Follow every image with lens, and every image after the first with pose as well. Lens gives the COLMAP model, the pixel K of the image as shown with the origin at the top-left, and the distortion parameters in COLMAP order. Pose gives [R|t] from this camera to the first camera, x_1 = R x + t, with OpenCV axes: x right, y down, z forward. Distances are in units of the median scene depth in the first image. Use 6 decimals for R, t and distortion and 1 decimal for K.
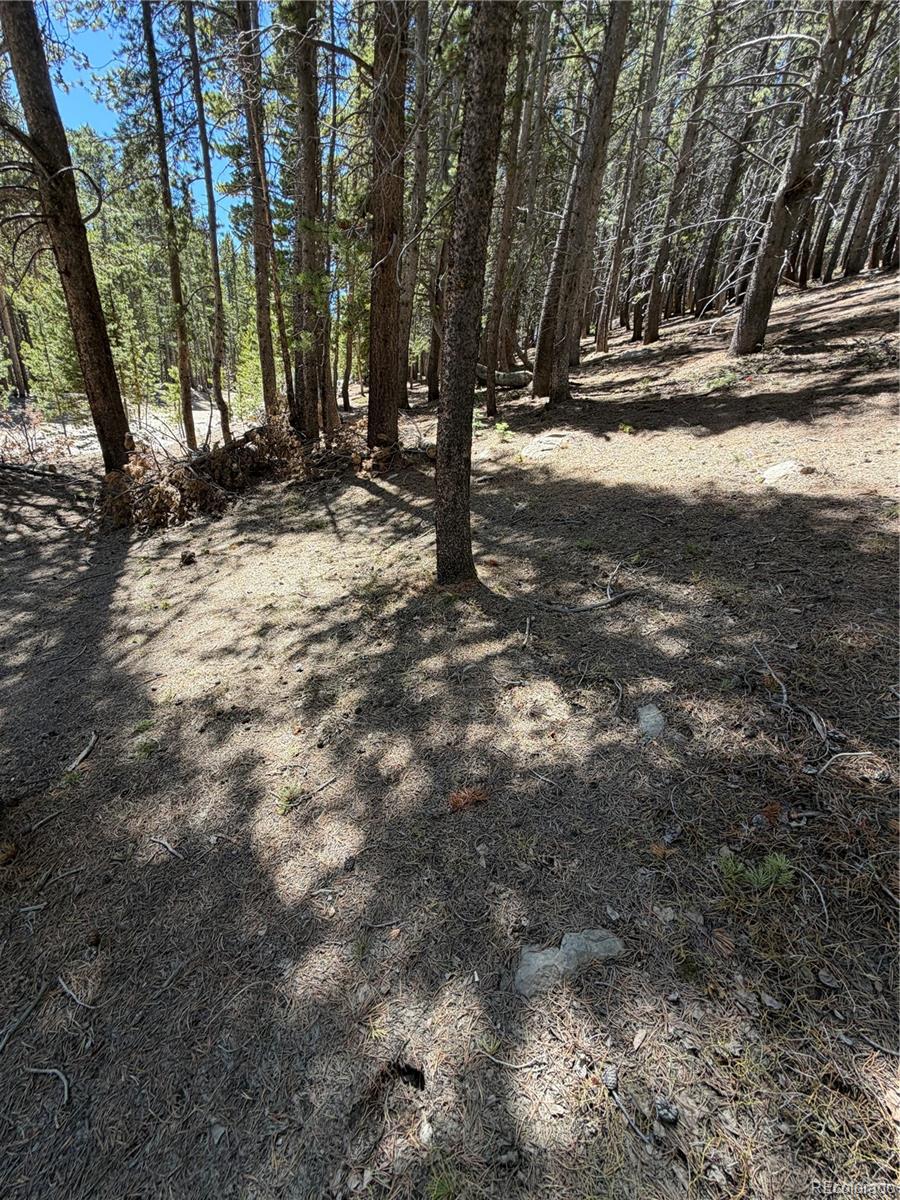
lens RADIAL K [[477.8, 0, 450.7], [0, 477.8, 598.4], [0, 0, 1]] dist [-0.000452, 0.000140]
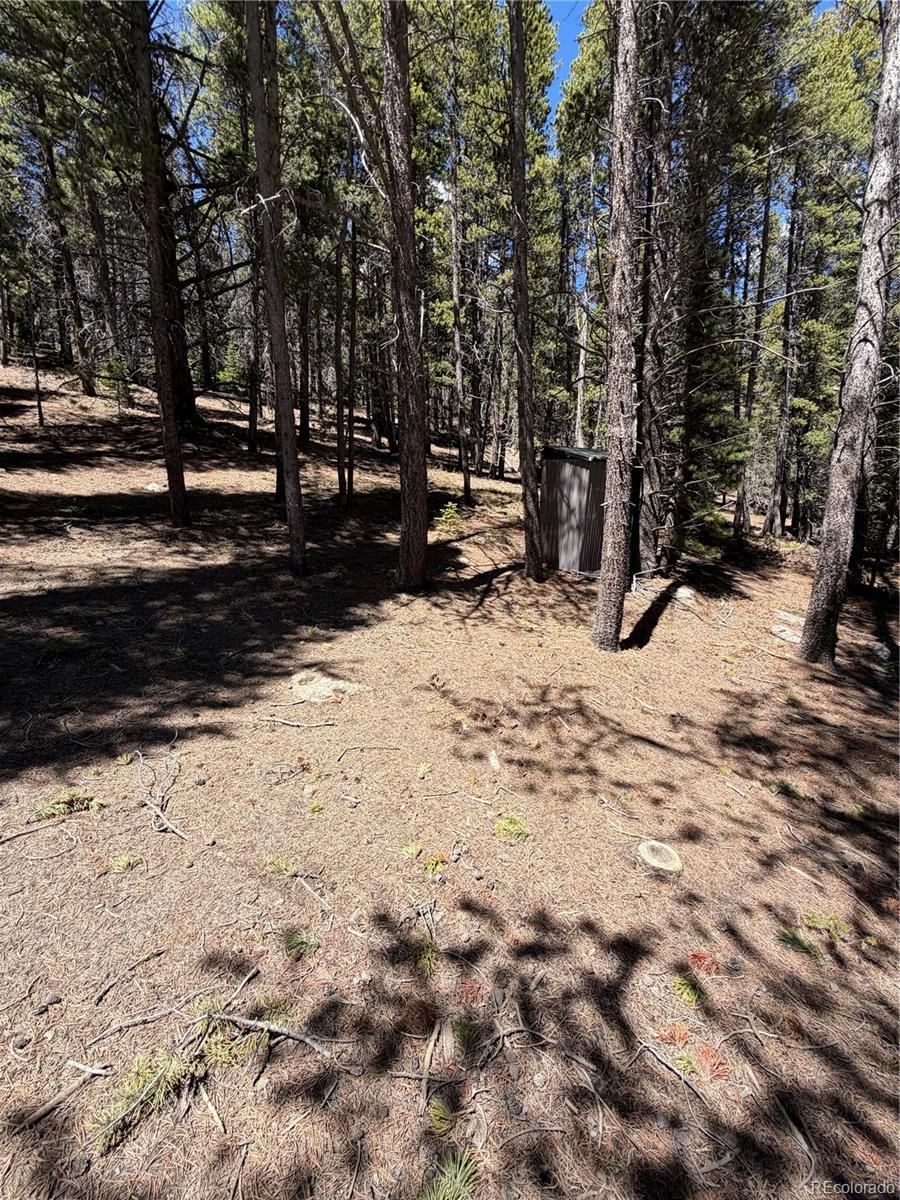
lens RADIAL K [[477.8, 0, 451.2], [0, 477.8, 600.7], [0, 0, 1]] dist [-0.000452, 0.000140]
pose [[-0.259933, -0.220877, 0.940026, -2.408548], [0.362234, 0.880093, 0.306958, 0.043493], [-0.895110, 0.420298, -0.148756, 0.390950]]
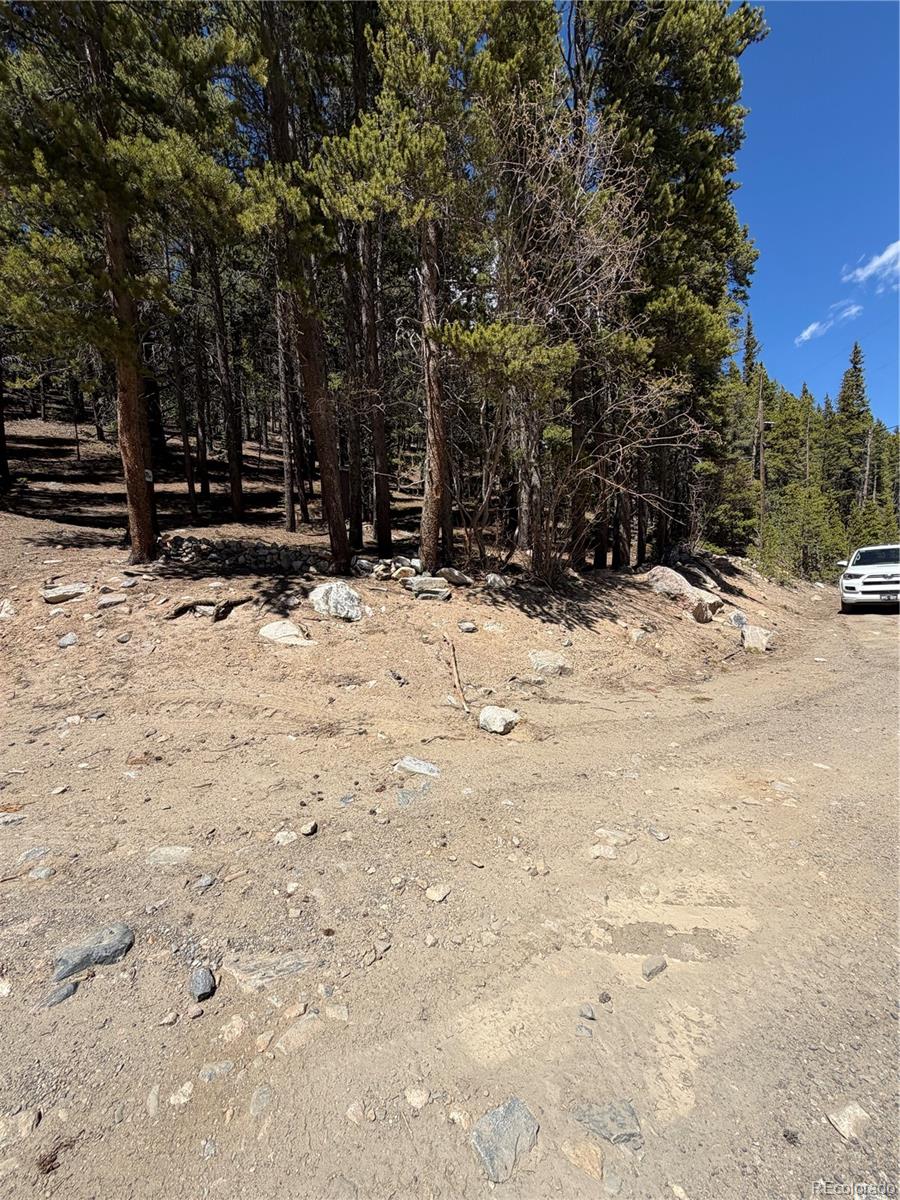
lens RADIAL K [[477.8, 0, 450.9], [0, 477.8, 597.1], [0, 0, 1]] dist [-0.000452, 0.000140]
pose [[-0.282438, -0.189609, 0.940360, -6.293889], [0.361262, 0.887078, 0.287371, 0.580127], [-0.888661, 0.420880, -0.182046, -0.616768]]
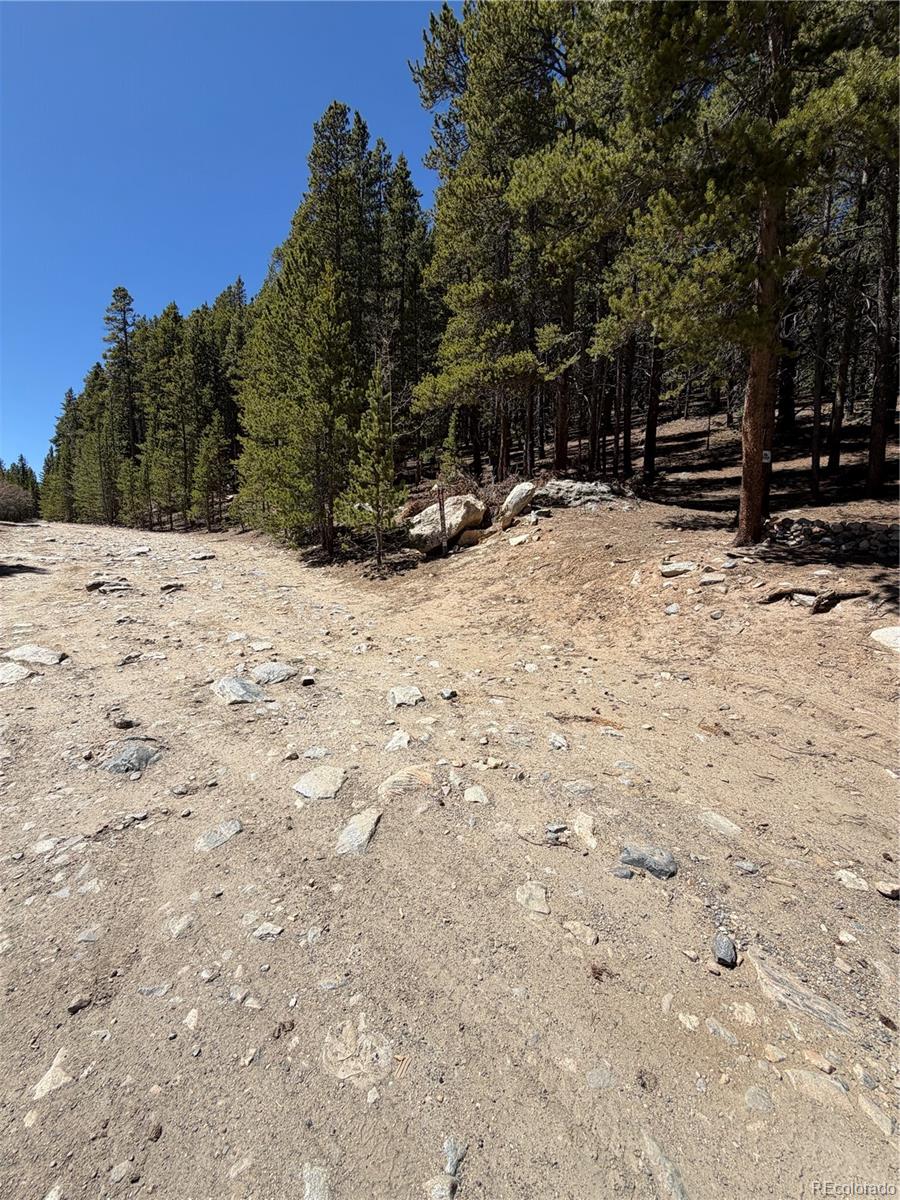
lens RADIAL K [[477.8, 0, 447.1], [0, 477.8, 599.6], [0, 0, 1]] dist [-0.000452, 0.000140]
pose [[0.748132, -0.188027, 0.636353, -6.333580], [0.328289, 0.938301, -0.108709, 0.581694], [-0.576650, 0.290236, 0.763700, -0.661173]]
